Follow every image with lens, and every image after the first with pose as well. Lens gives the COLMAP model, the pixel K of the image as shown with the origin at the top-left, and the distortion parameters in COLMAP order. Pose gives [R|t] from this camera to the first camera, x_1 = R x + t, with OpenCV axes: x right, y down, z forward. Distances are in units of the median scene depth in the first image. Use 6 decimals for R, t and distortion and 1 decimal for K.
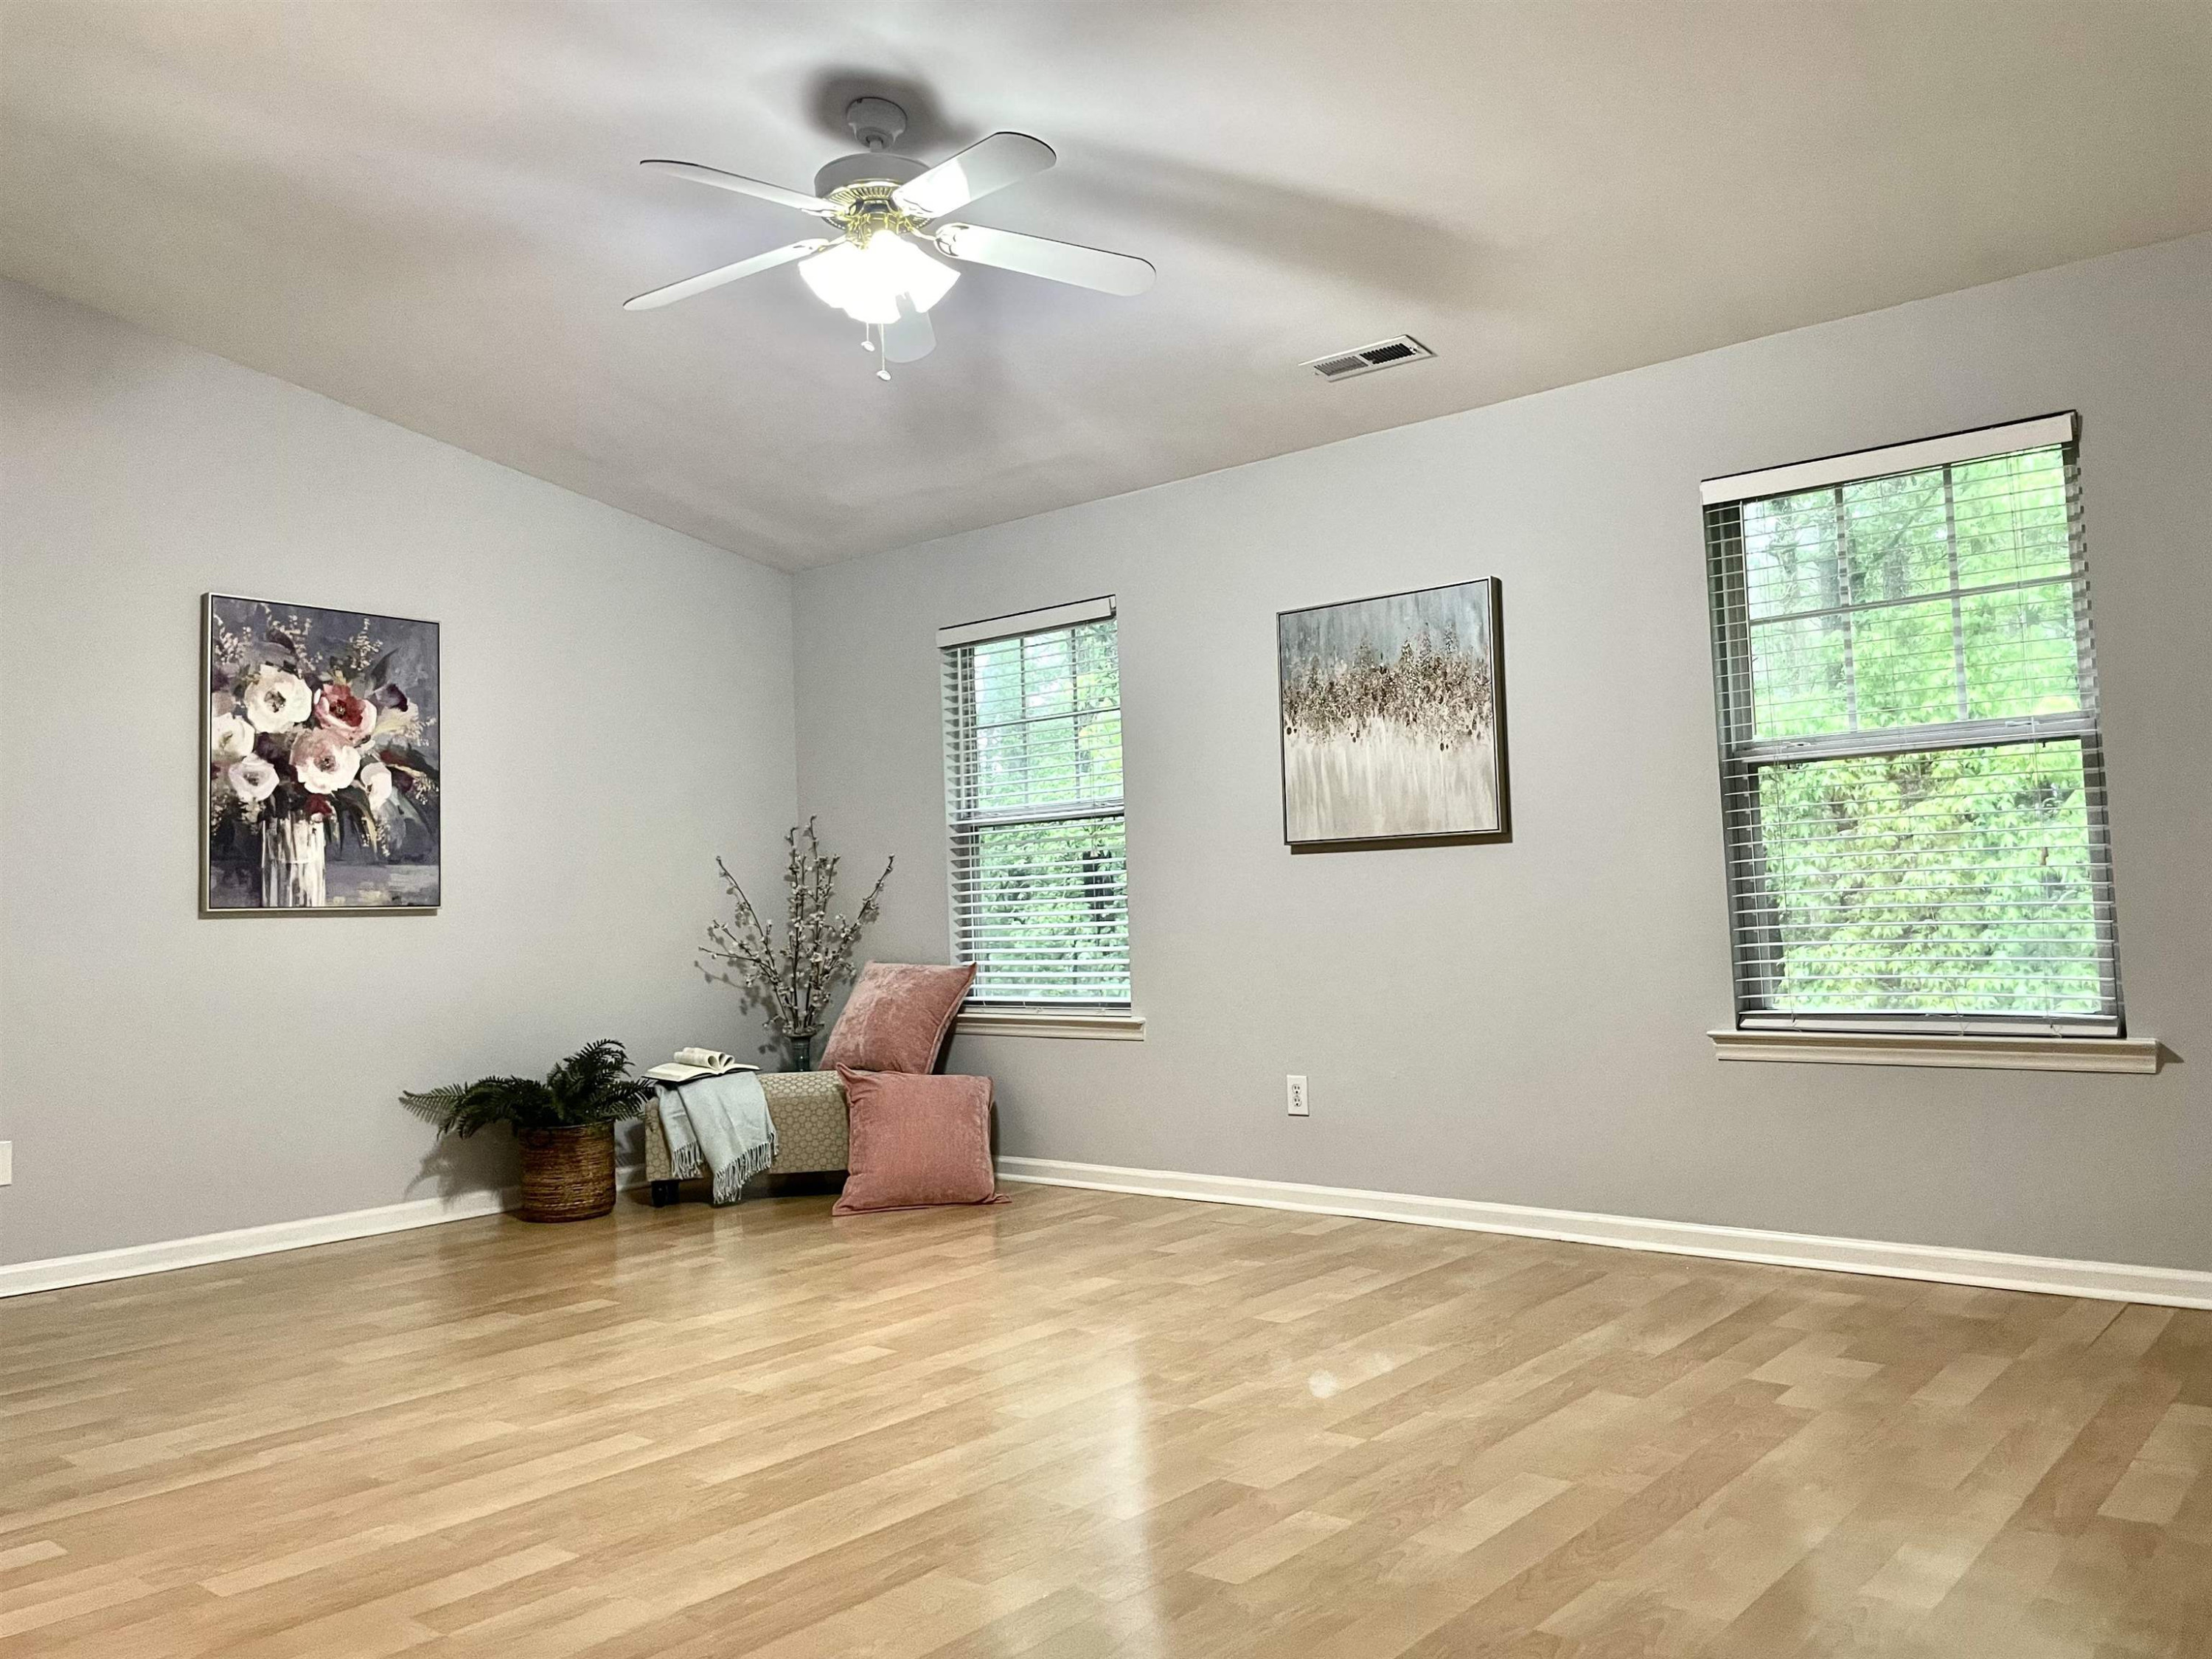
lens RADIAL K [[1628.5, 0, 1106.0], [0, 1628.5, 829.5], [0, 0, 1]] dist [0.107090, -0.152798]
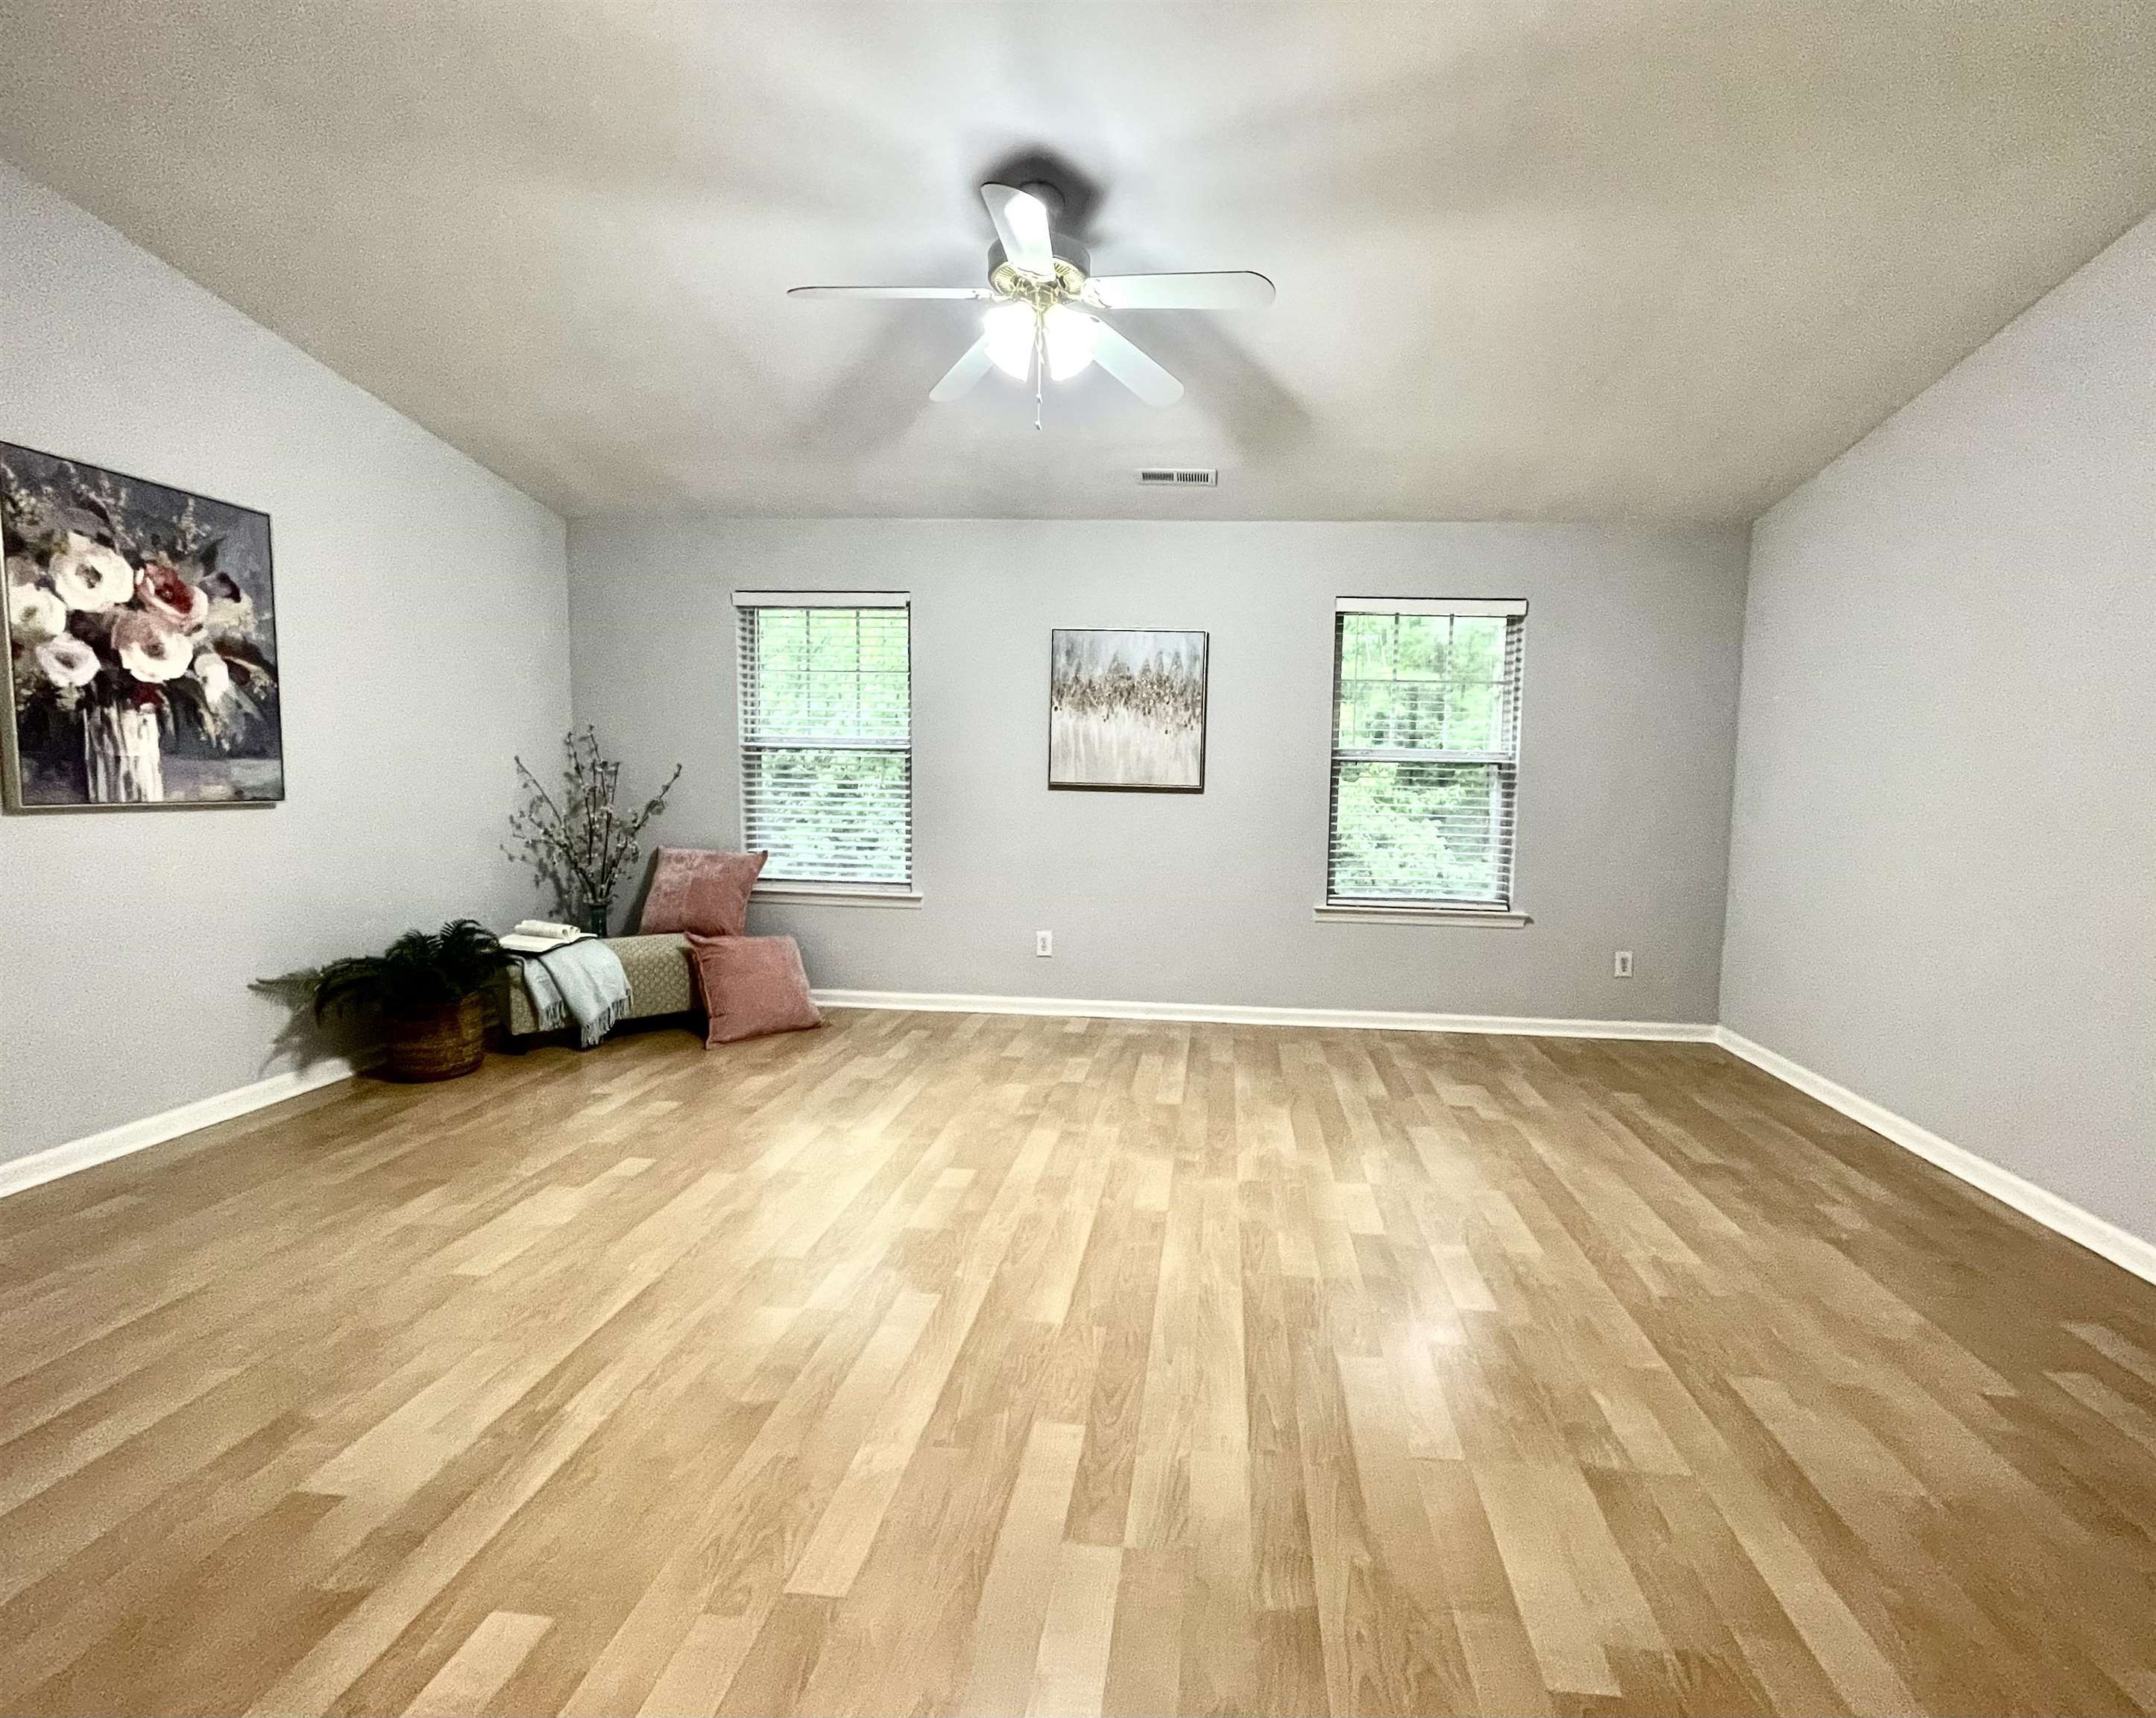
lens RADIAL K [[939.3, 0, 1078.0], [0, 939.3, 859.0], [0, 0, 1]] dist [0.000516, -0.000420]
pose [[0.816767, -0.006597, 0.576930, -0.350133], [-0.077774, 0.989549, 0.121421, -0.028017], [-0.571702, -0.144043, 0.807718, 0.246187]]
